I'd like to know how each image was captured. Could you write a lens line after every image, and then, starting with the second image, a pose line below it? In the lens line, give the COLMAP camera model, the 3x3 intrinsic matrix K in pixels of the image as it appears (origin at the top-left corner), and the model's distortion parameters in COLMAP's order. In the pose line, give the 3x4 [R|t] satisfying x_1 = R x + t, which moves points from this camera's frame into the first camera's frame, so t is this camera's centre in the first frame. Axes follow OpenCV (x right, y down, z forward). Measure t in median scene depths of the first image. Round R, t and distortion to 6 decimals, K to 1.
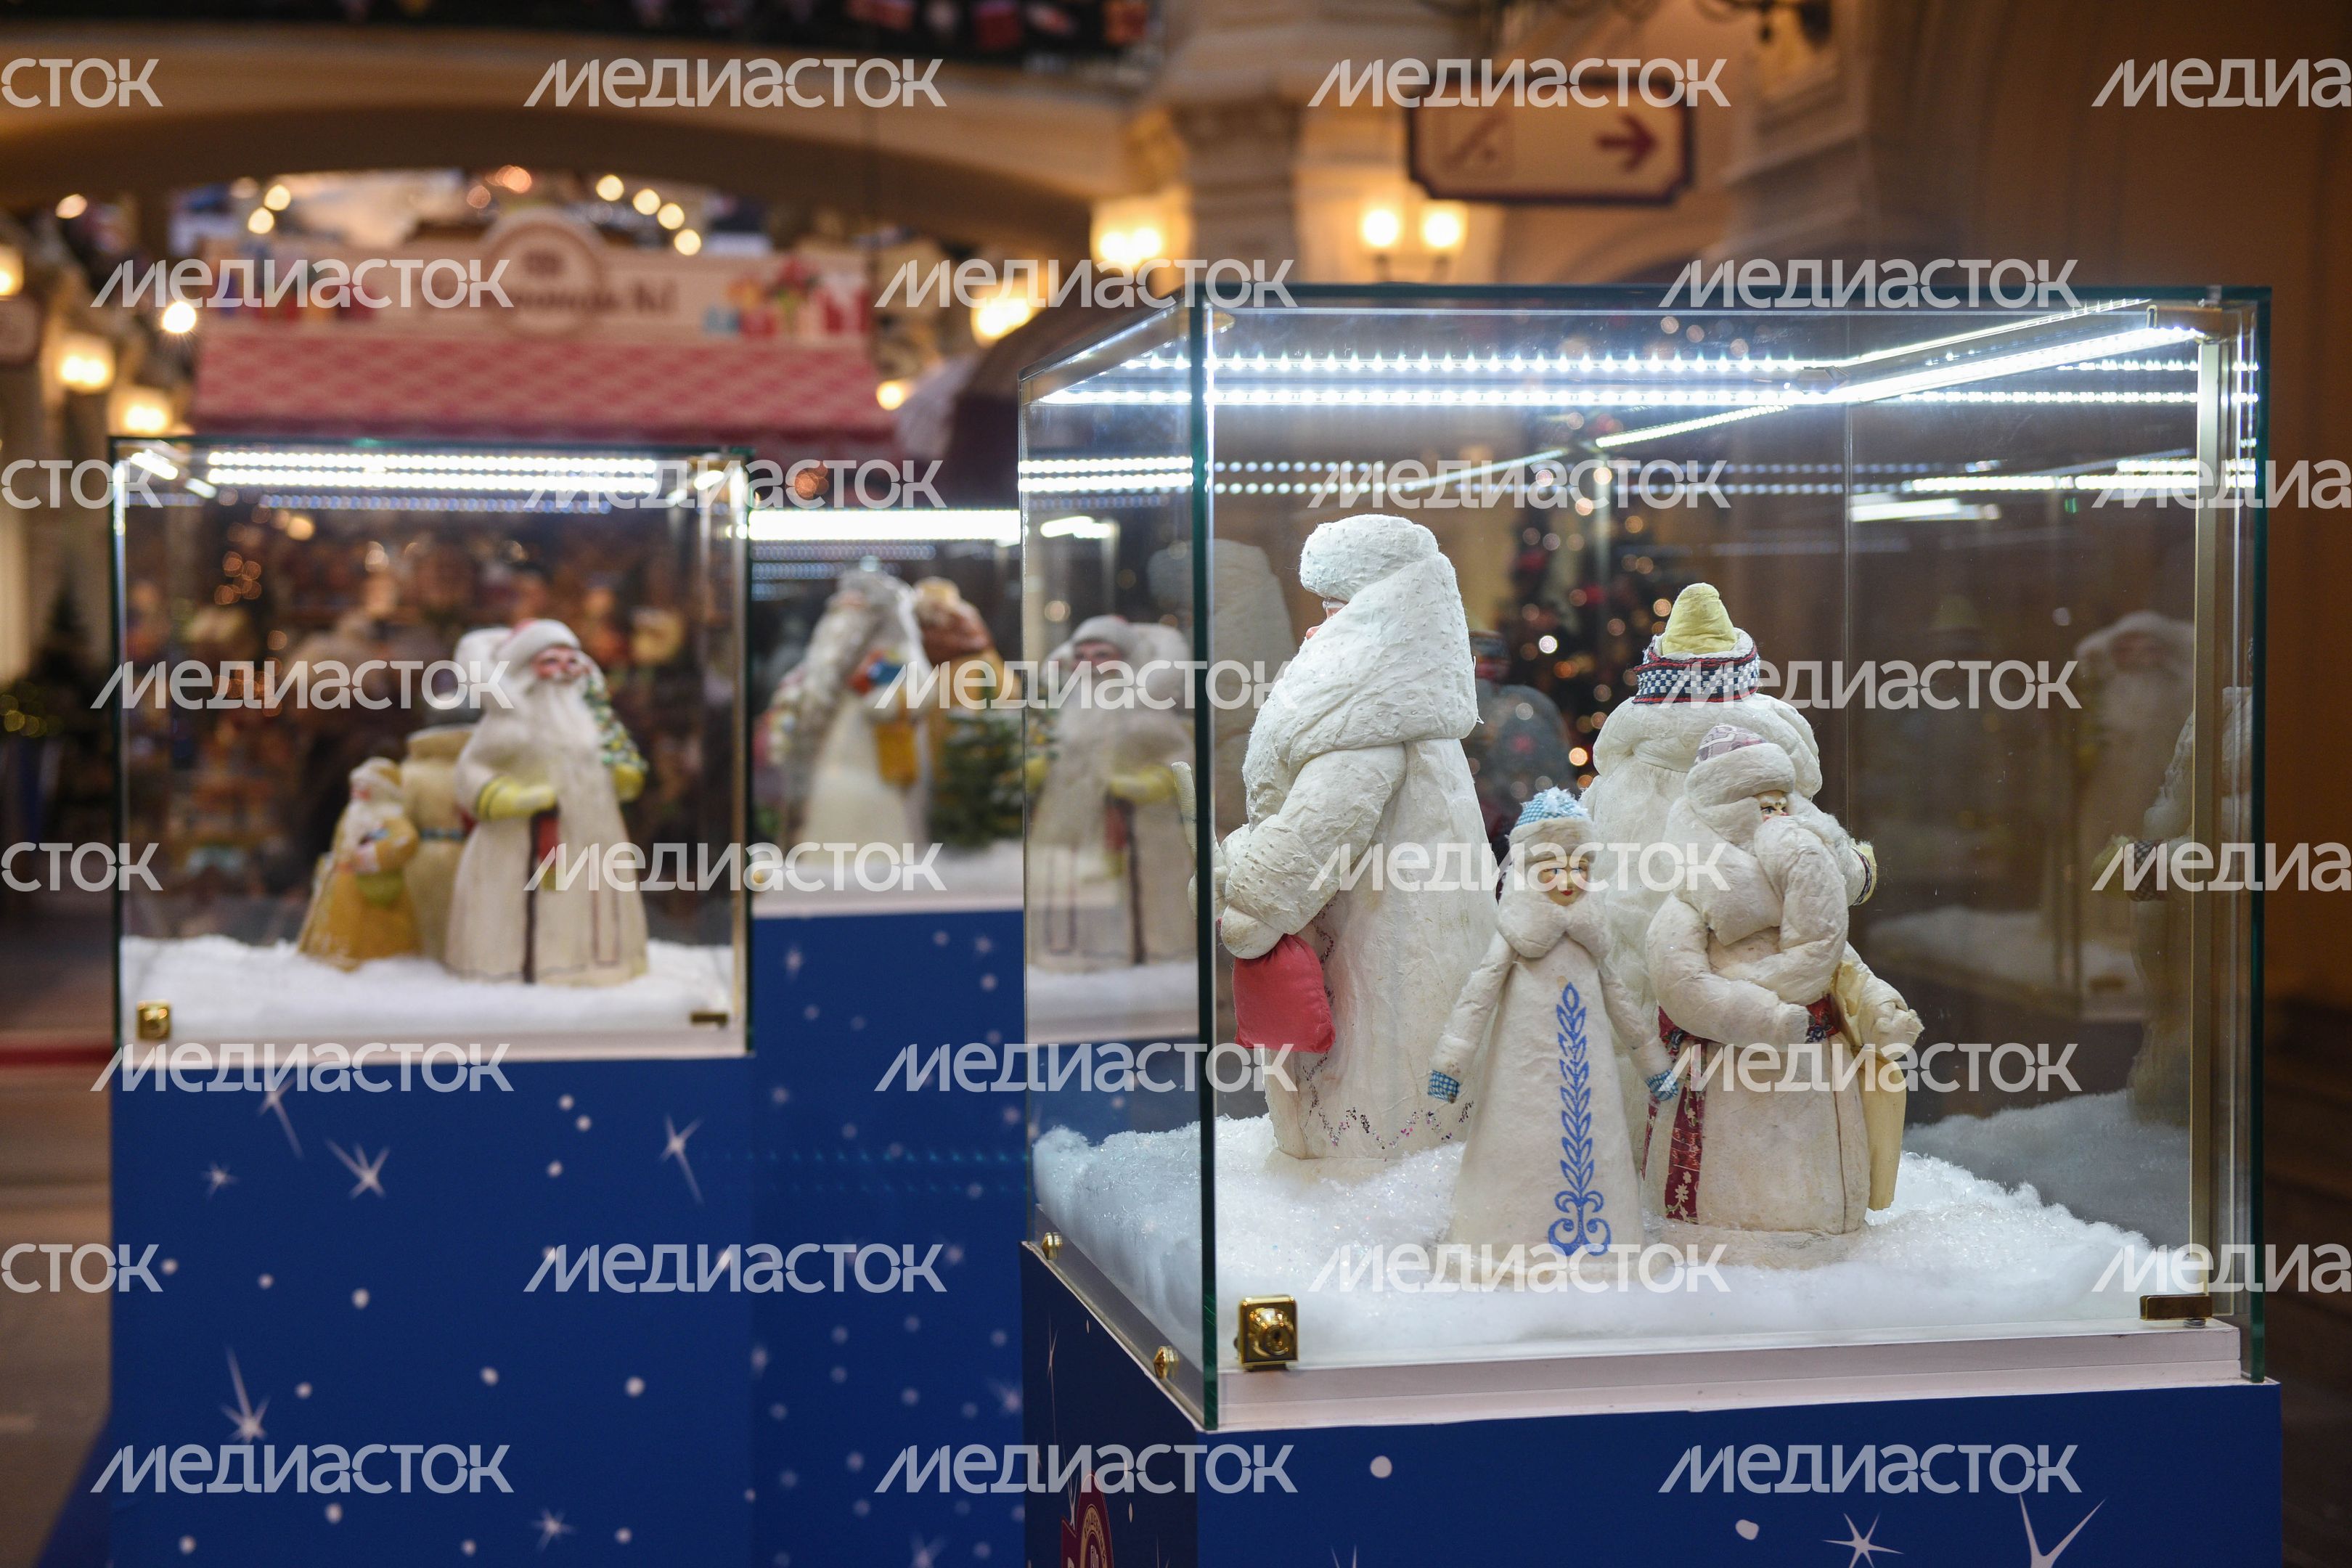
lens RADIAL K [[3608.5, 0, 1176.0], [0, 3608.5, 784.0], [0, 0, 1]] dist [0.155573, -0.035866]
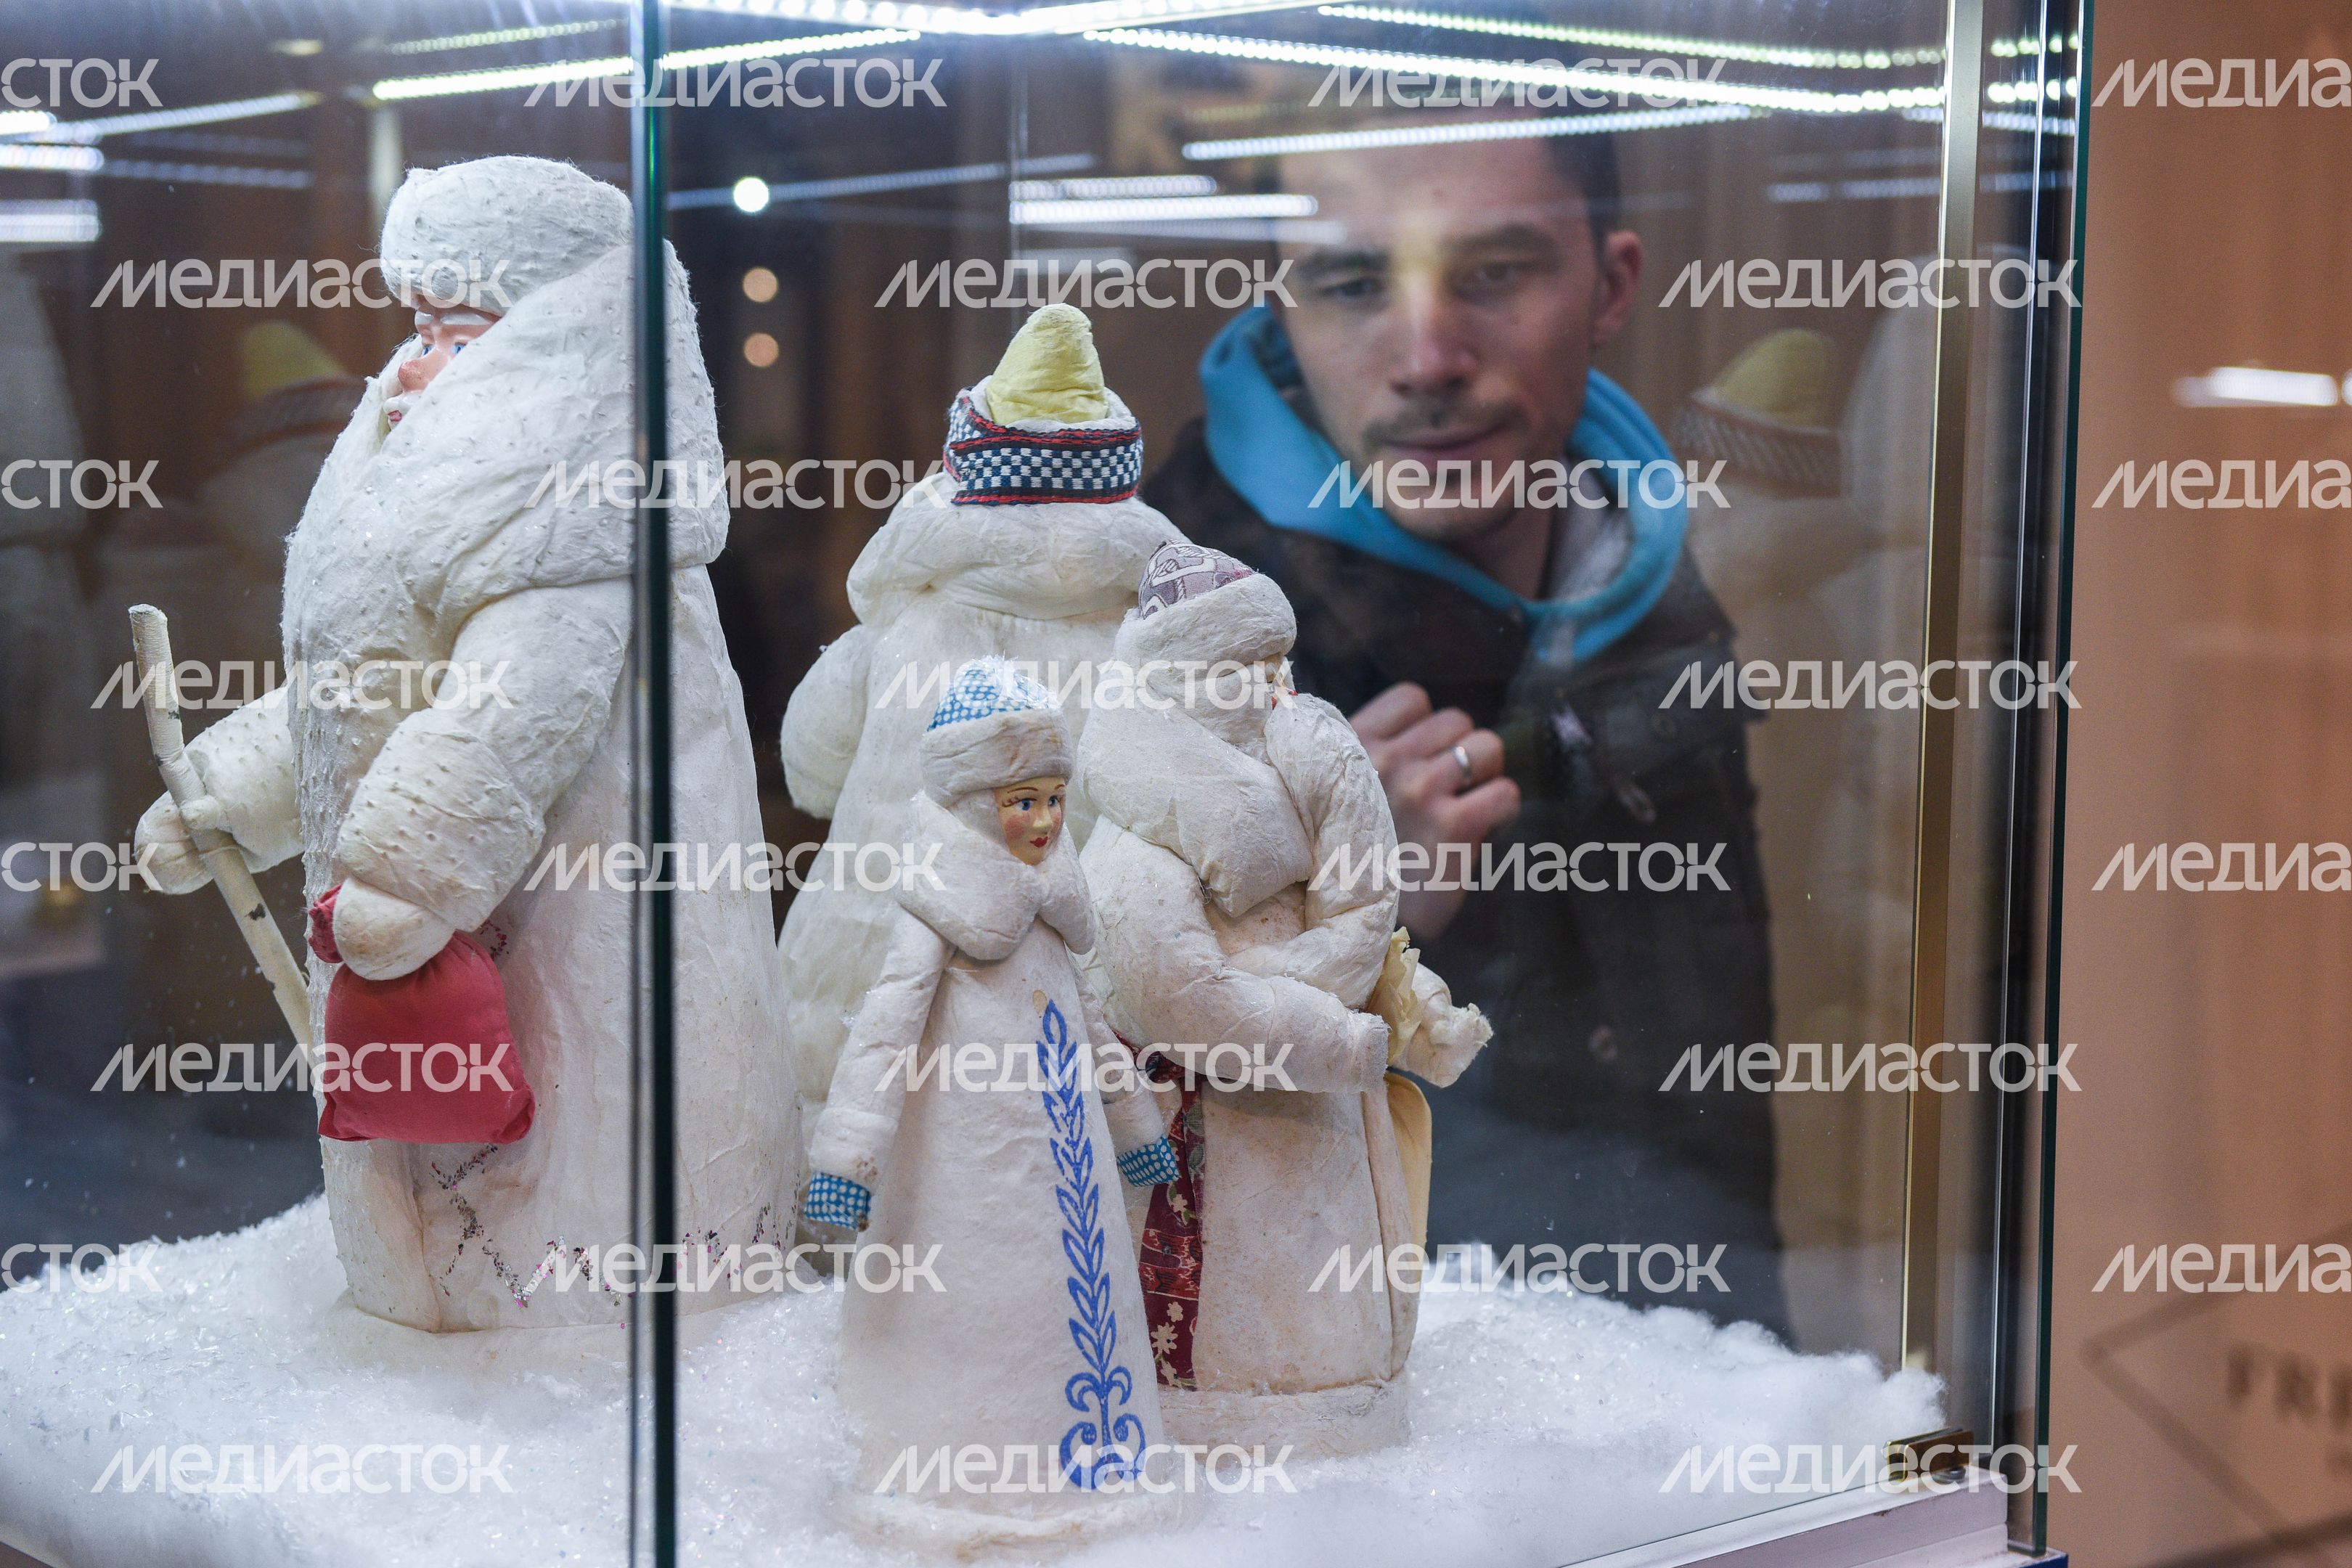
lens RADIAL K [[3935.4, 0, 1176.0], [0, 3935.4, 784.0], [0, 0, 1]] dist [0.185819, -0.026117]
pose [[0.853220, -0.032057, 0.520565, -0.189752], [0.004431, 0.998519, 0.054228, -0.012100], [-0.521533, -0.043962, 0.852098, 0.453944]]
